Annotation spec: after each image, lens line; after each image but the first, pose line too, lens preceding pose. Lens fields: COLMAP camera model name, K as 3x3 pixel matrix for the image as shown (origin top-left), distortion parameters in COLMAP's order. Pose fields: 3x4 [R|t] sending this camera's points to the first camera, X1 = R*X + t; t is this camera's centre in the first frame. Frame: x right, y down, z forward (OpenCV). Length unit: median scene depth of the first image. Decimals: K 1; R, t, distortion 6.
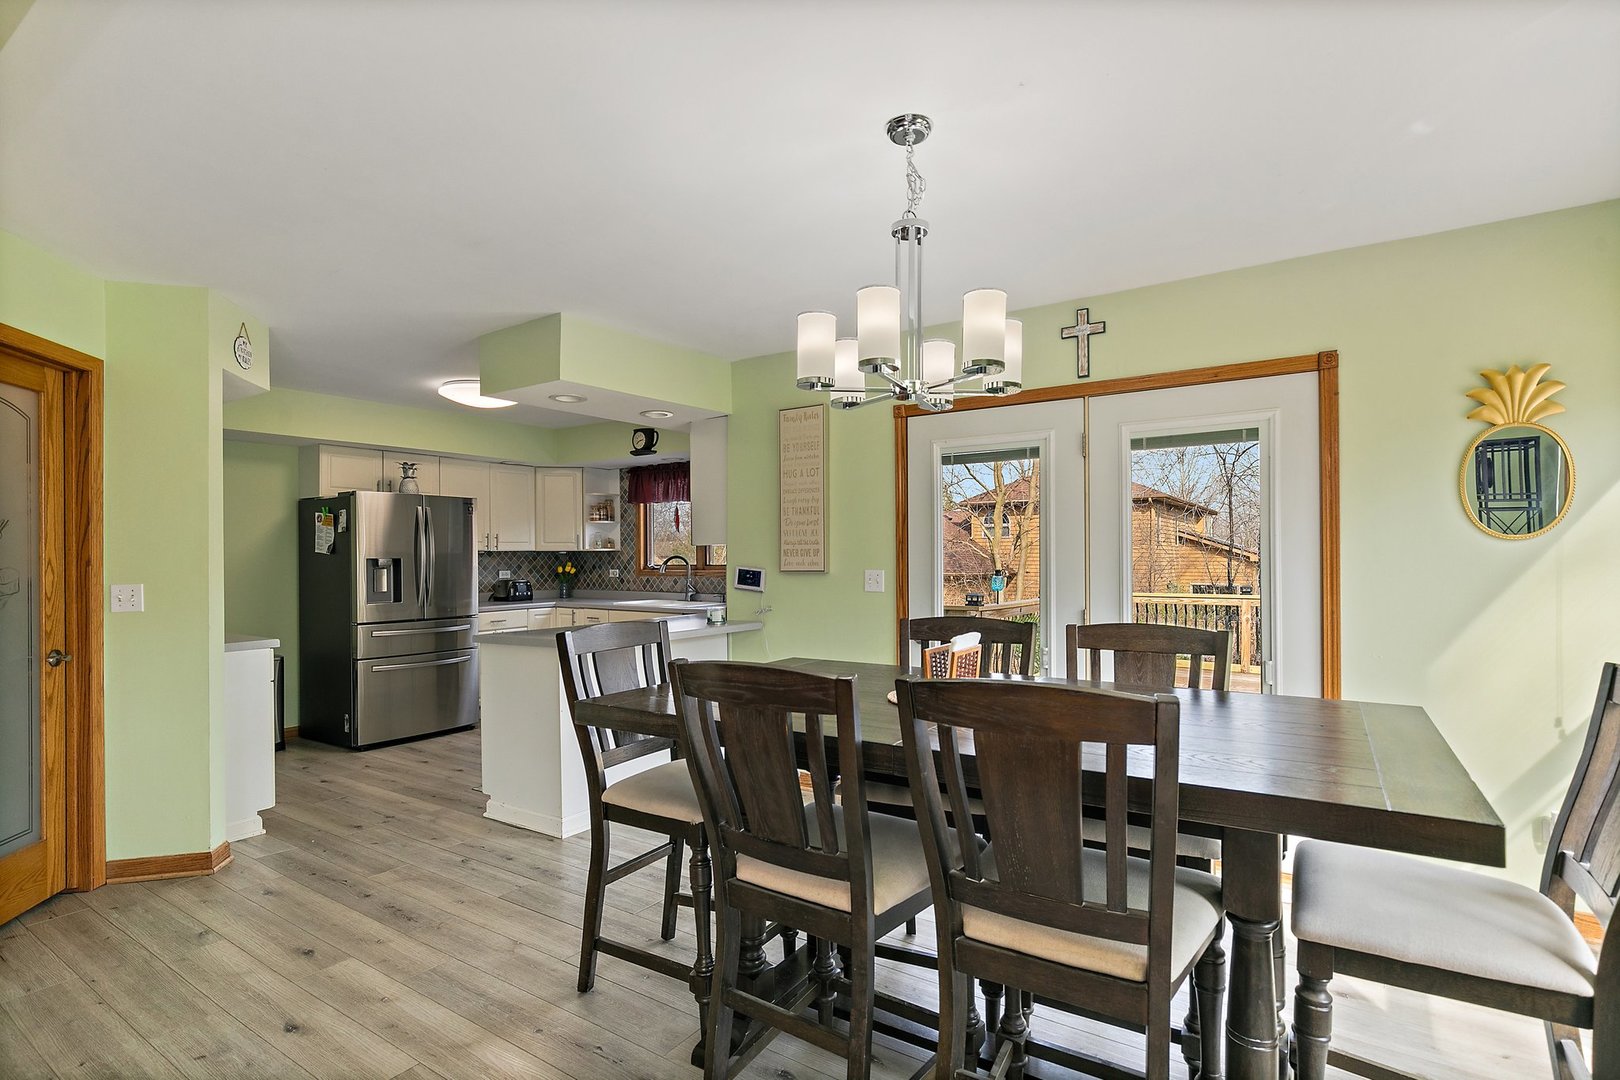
lens RADIAL K [[802.1, 0, 809.6], [0, 802.1, 552.9], [0, 0, 1]] dist [0.004080, -0.001844]
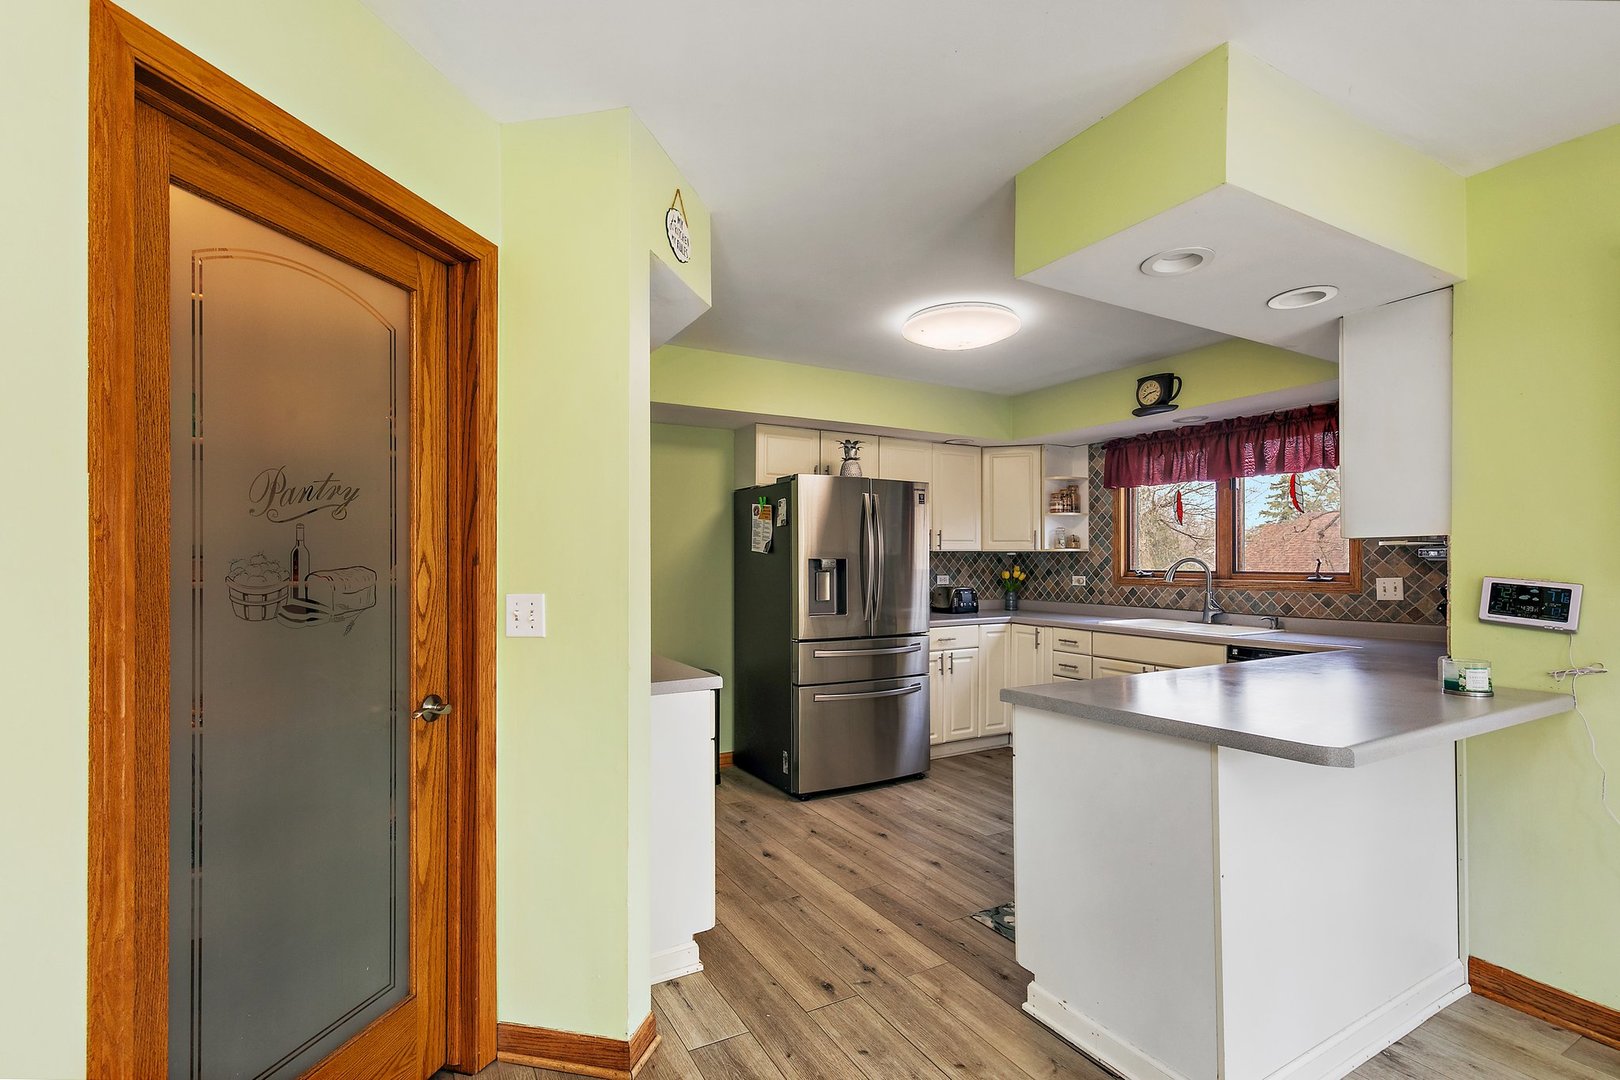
lens RADIAL K [[739.6, 0, 810.9], [0, 739.6, 559.6], [0, 0, 1]] dist [0.007409, -0.001587]
pose [[0.902651, 0.006359, -0.430326, -0.235739], [-0.005133, 0.999979, 0.004008, 0.004994], [0.430342, -0.001409, 0.902665, 0.341473]]
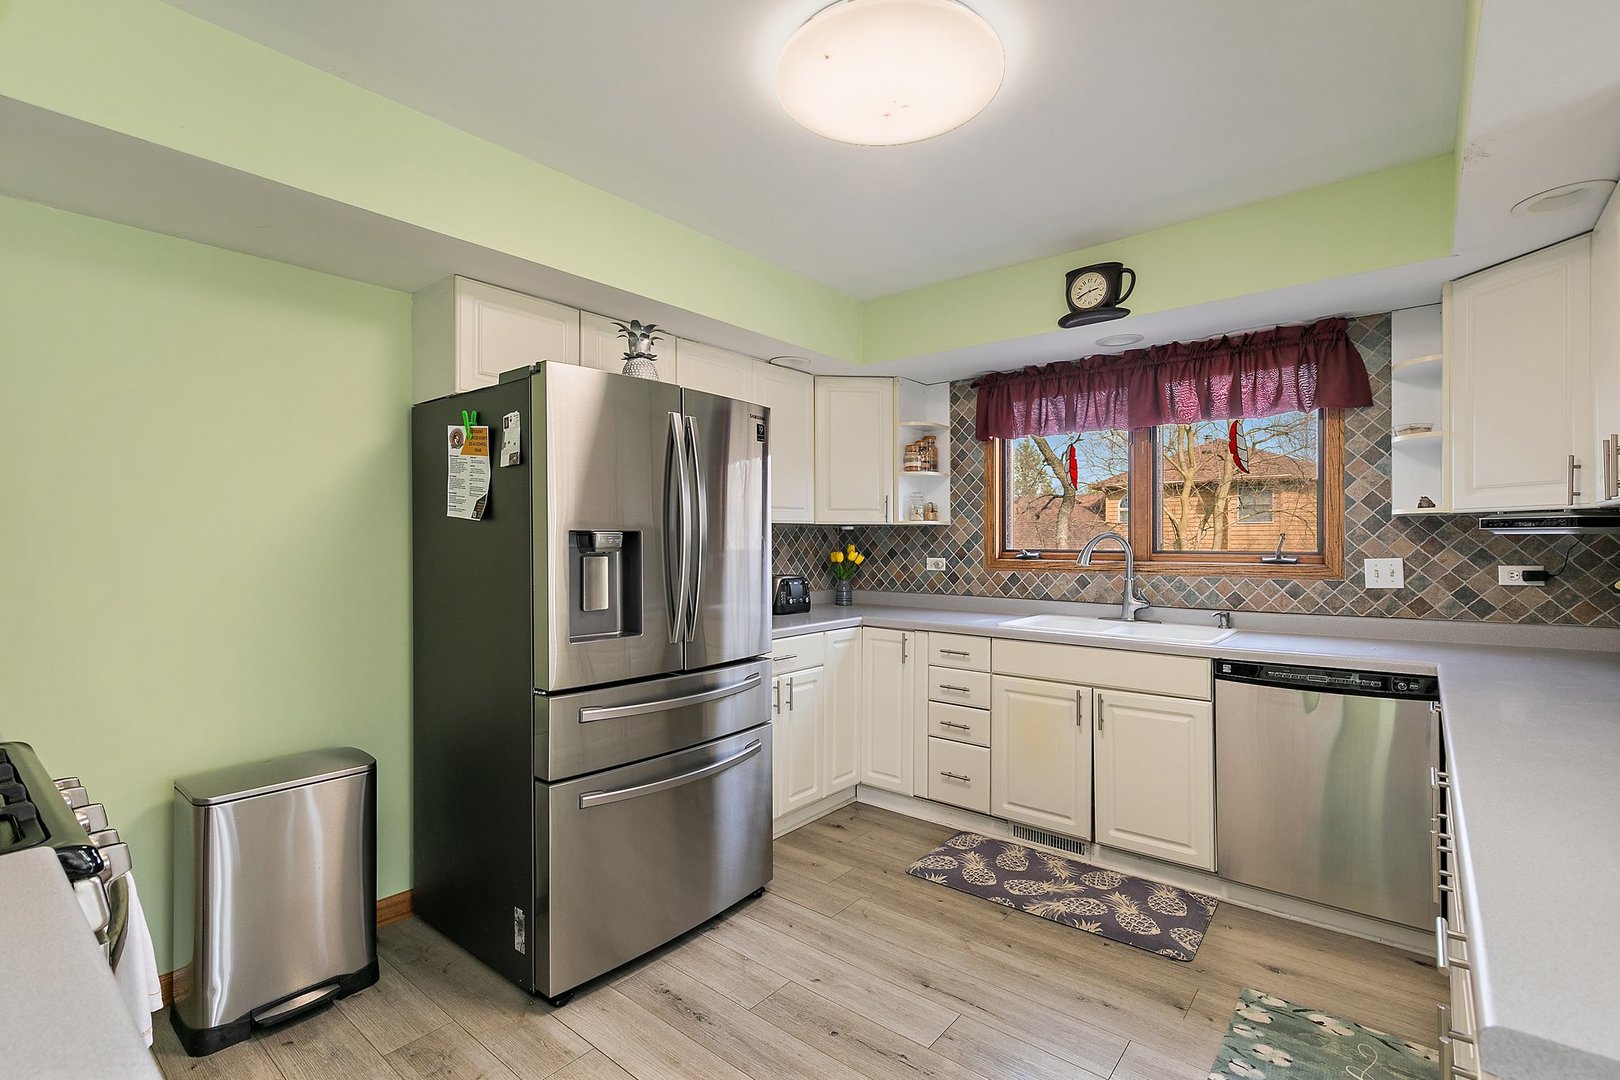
lens RADIAL K [[739.6, 0, 809.3], [0, 739.6, 544.8], [0, 0, 1]] dist [0.007409, -0.001587]
pose [[0.996289, 0.007313, -0.085757, -0.400573], [-0.006568, 0.999938, 0.008964, 0.010274], [0.085818, -0.008367, 0.996276, 0.641262]]
